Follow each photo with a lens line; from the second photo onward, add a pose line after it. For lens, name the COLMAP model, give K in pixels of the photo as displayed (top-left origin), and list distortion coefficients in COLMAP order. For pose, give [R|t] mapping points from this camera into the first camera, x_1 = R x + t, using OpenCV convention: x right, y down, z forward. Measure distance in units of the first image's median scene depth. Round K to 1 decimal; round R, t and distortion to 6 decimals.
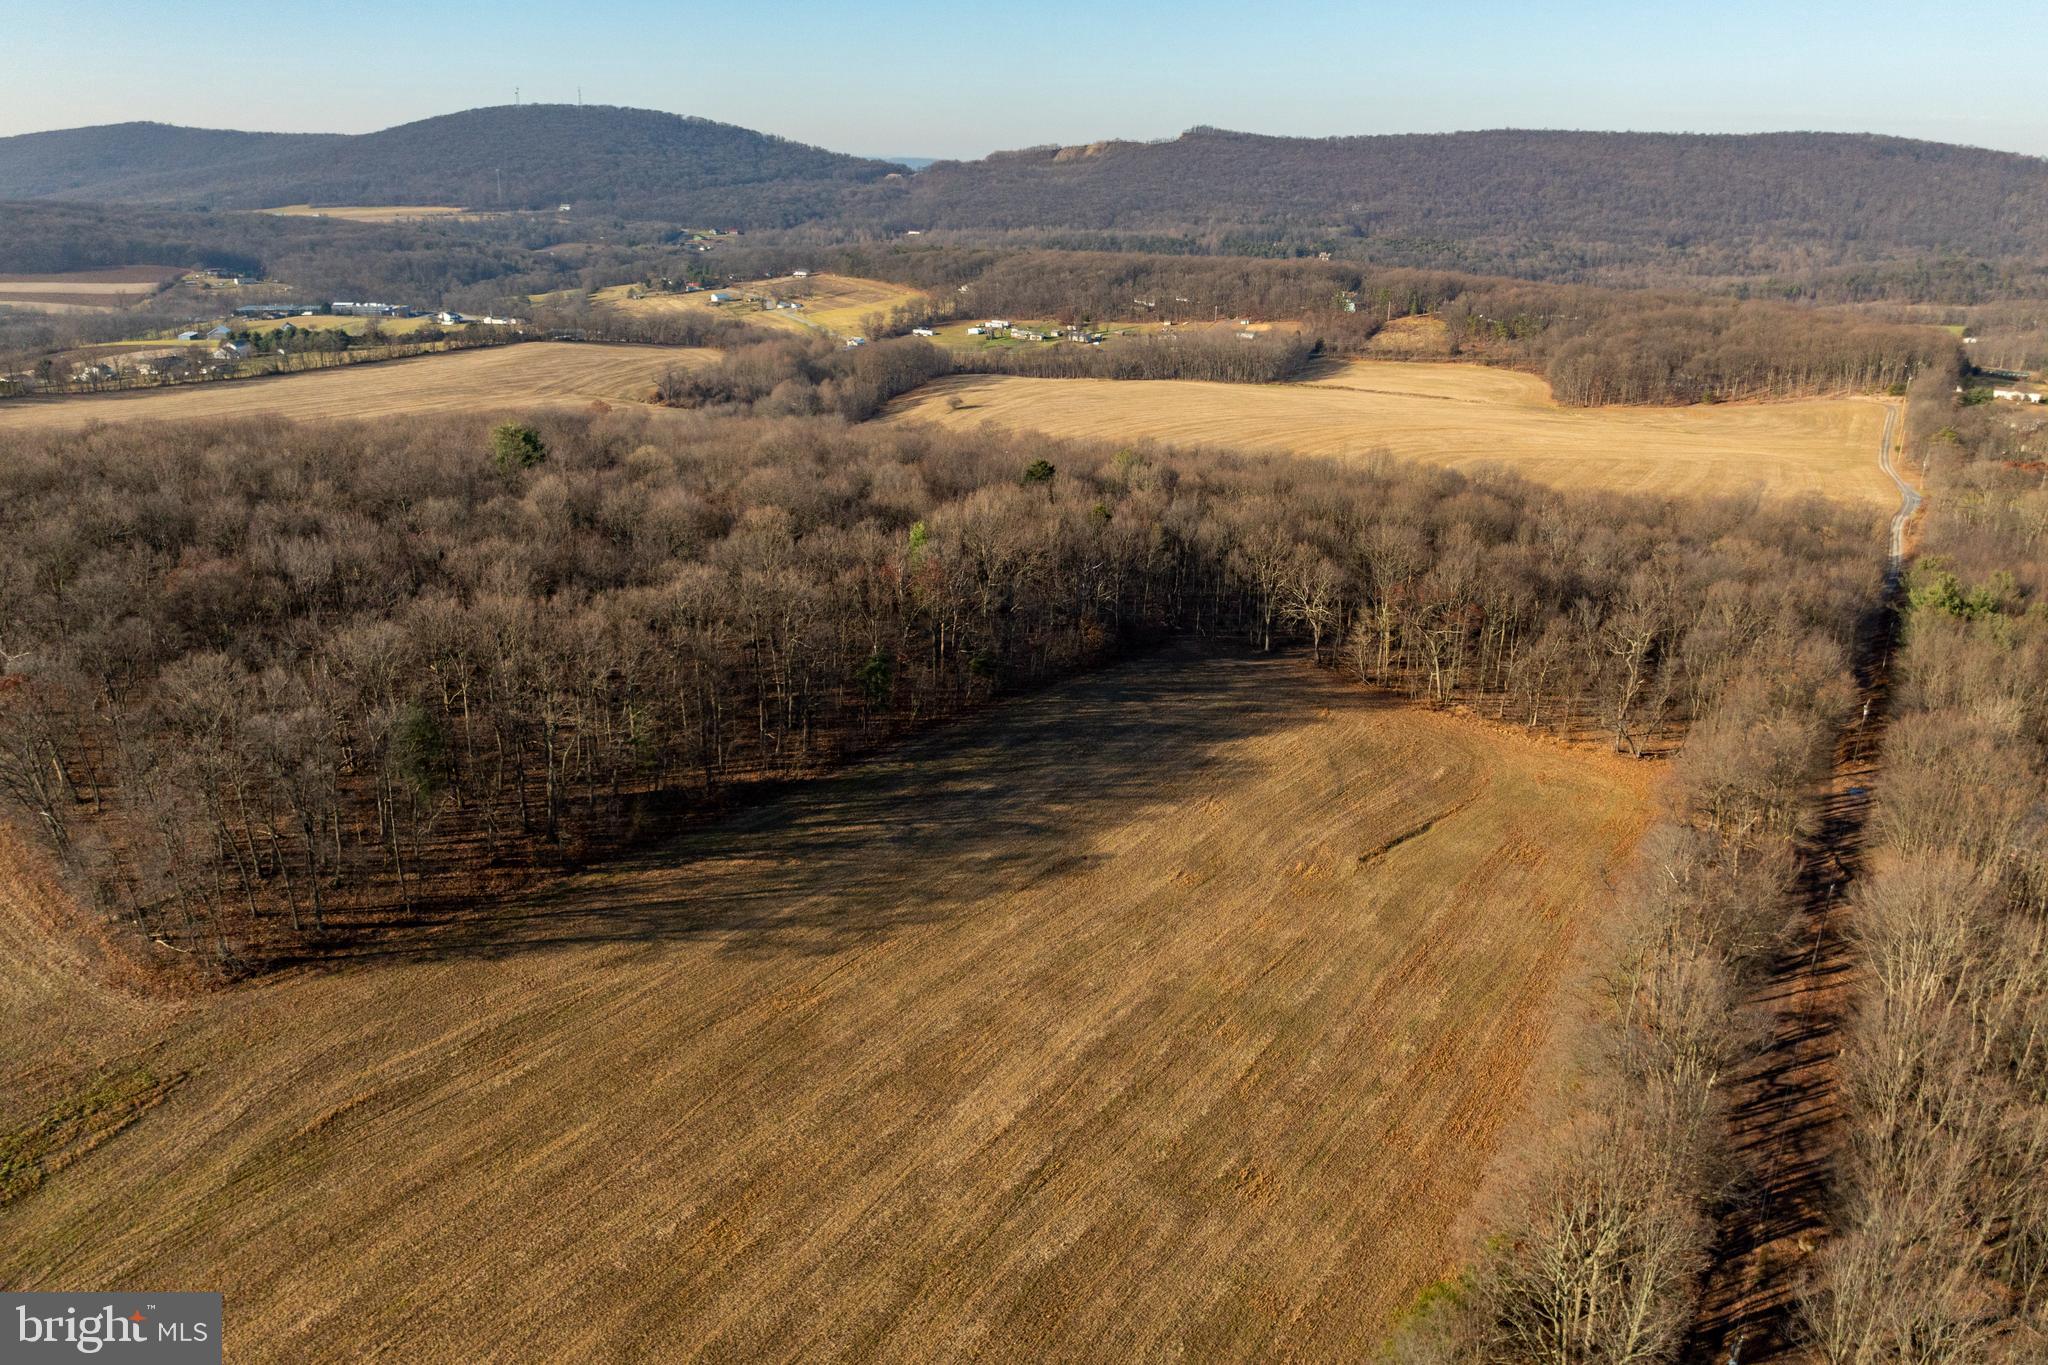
lens RADIAL K [[1452.3, 0, 1029.0], [0, 1452.3, 682.7], [0, 0, 1]] dist [-0.045599, 0.013860]
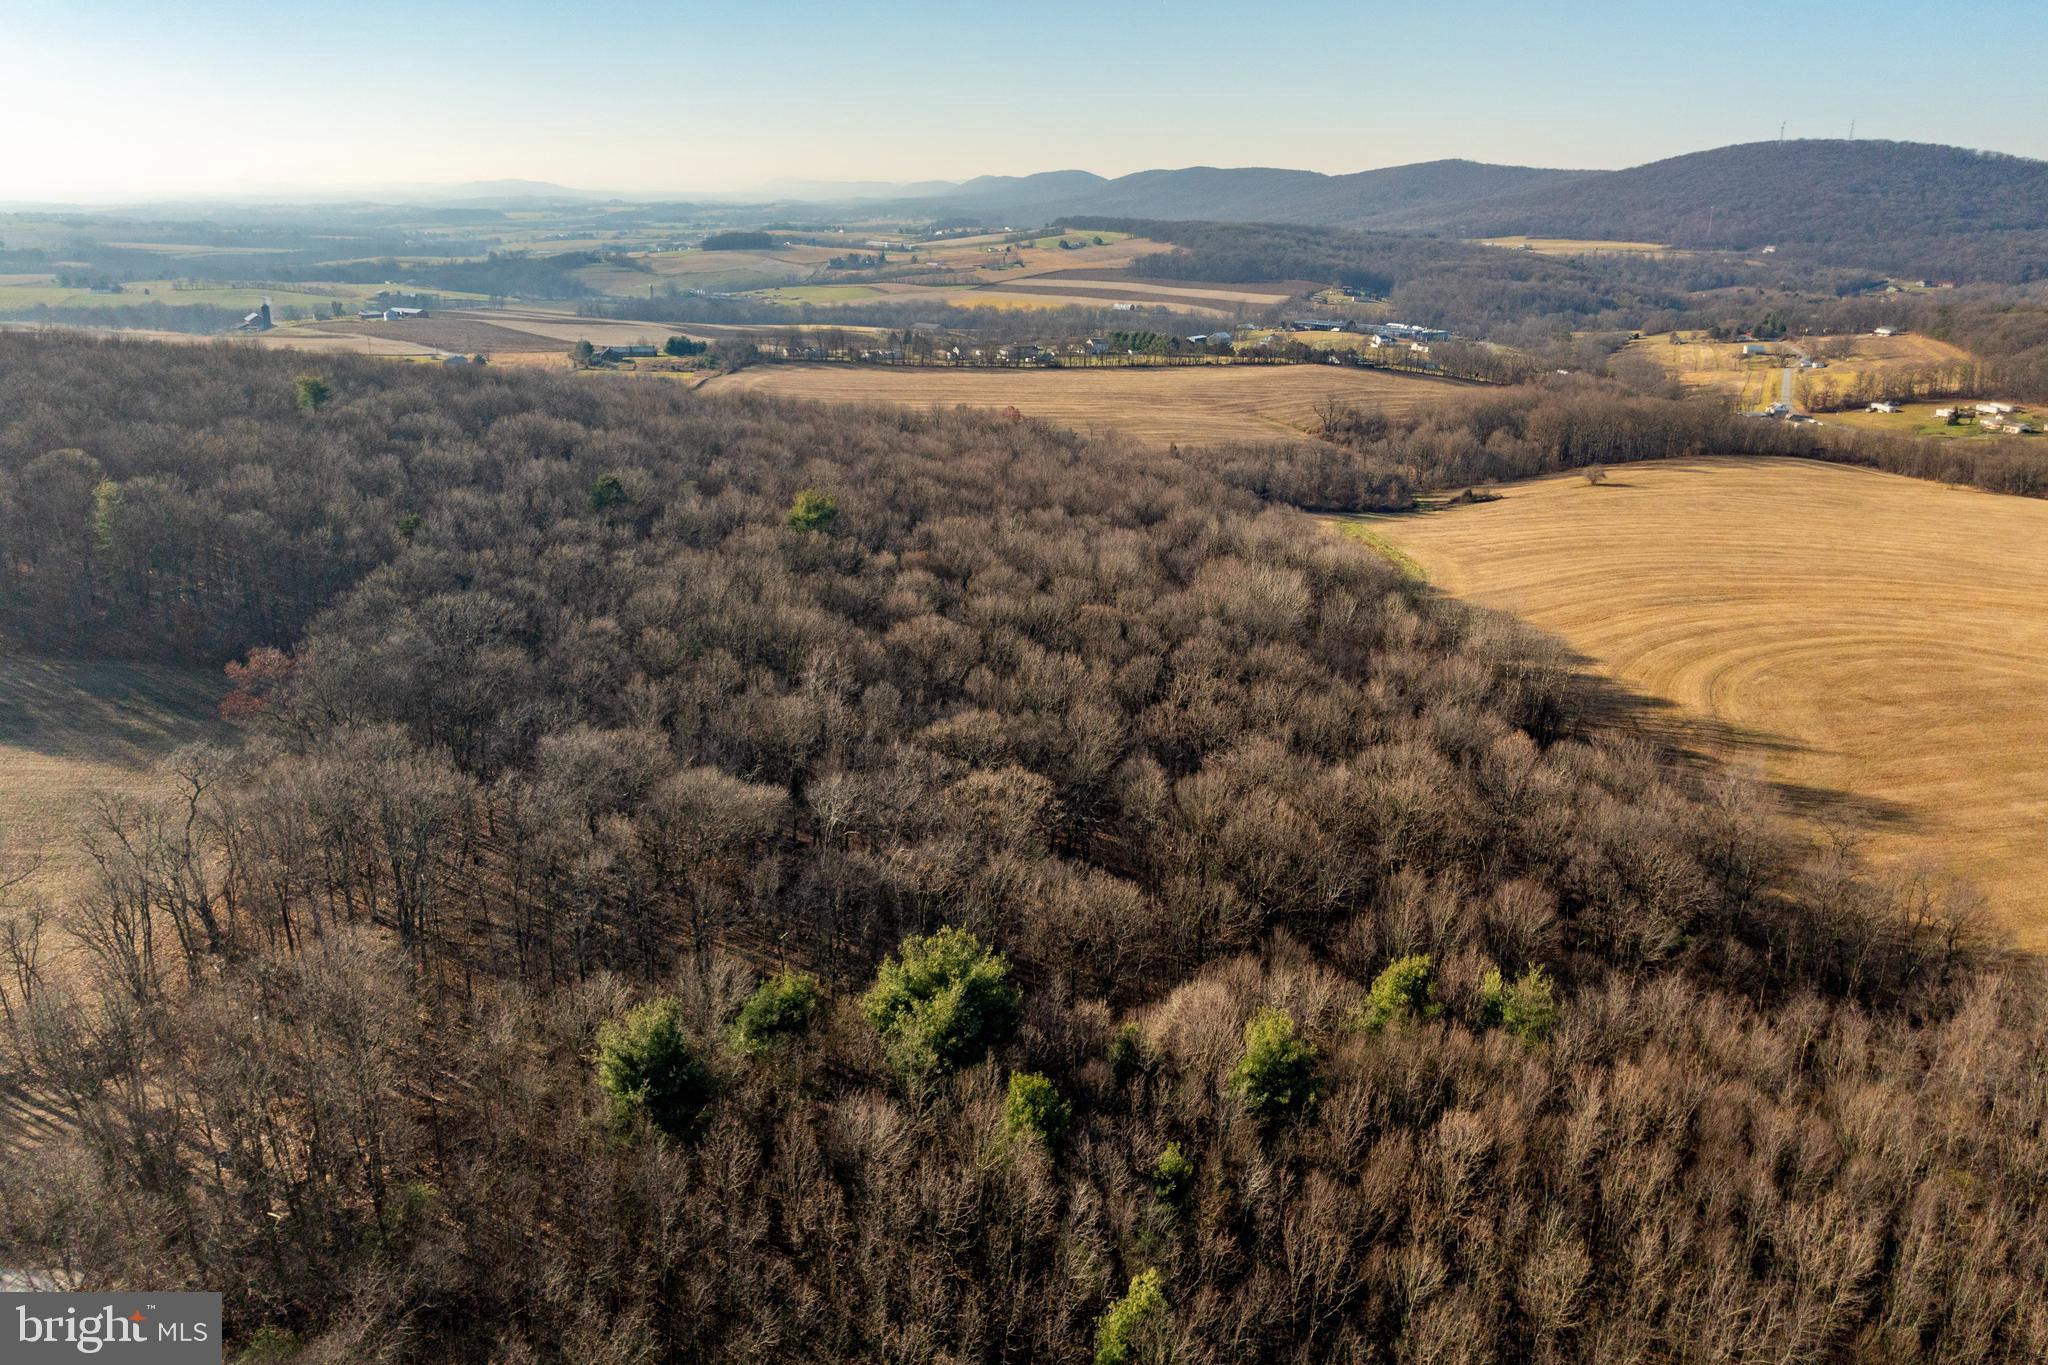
lens RADIAL K [[1452.3, 0, 1025.4], [0, 1452.3, 672.0], [0, 0, 1]] dist [-0.045599, 0.013860]
pose [[0.644757, 0.234953, -0.727383, 0.131155], [-0.258545, 0.962535, 0.081735, -0.027305], [0.719335, 0.135362, 0.681347, 0.089980]]
